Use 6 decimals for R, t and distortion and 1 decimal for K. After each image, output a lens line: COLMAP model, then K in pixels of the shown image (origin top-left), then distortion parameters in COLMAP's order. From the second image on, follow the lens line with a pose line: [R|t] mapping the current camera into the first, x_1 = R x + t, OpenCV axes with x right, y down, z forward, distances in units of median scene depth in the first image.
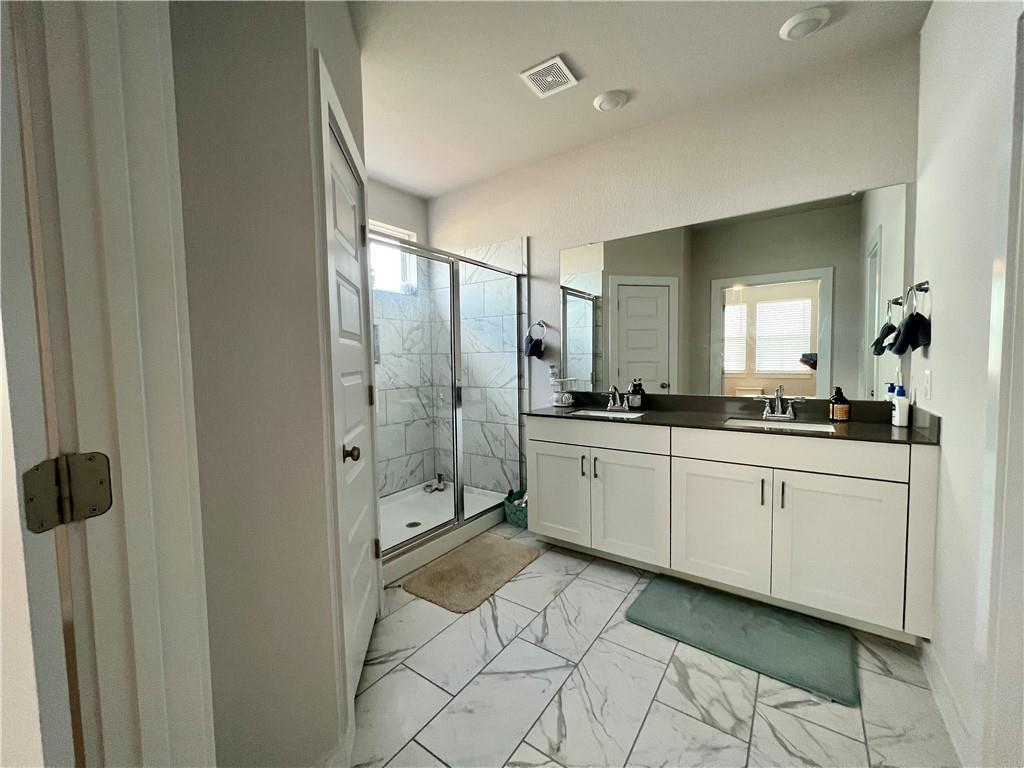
lens RADIAL K [[410.1, 0, 512.3], [0, 410.1, 383.4], [0, 0, 1]] dist [-0.001173, 0.000820]
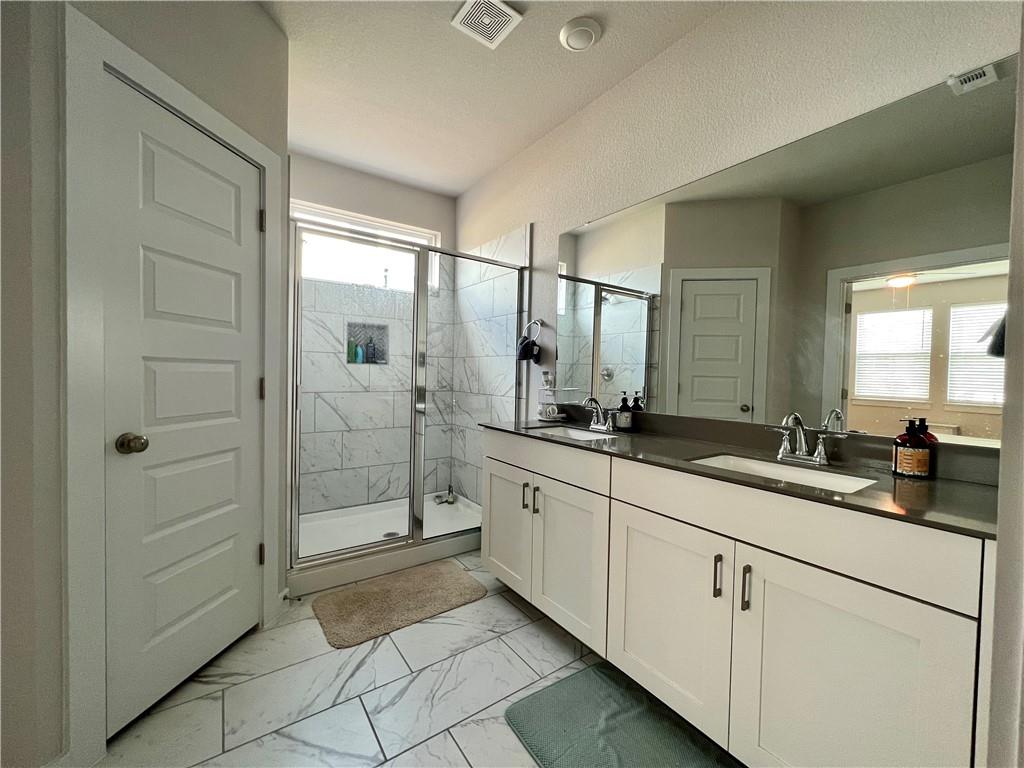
lens RADIAL K [[412.2, 0, 509.8], [0, 412.2, 383.5], [0, 0, 1]] dist [0.001783, -0.000197]
pose [[0.942160, 0.046111, -0.331977, 0.299848], [-0.057603, 0.998030, -0.024854, 0.005294], [0.330177, 0.042539, 0.942960, 0.175359]]
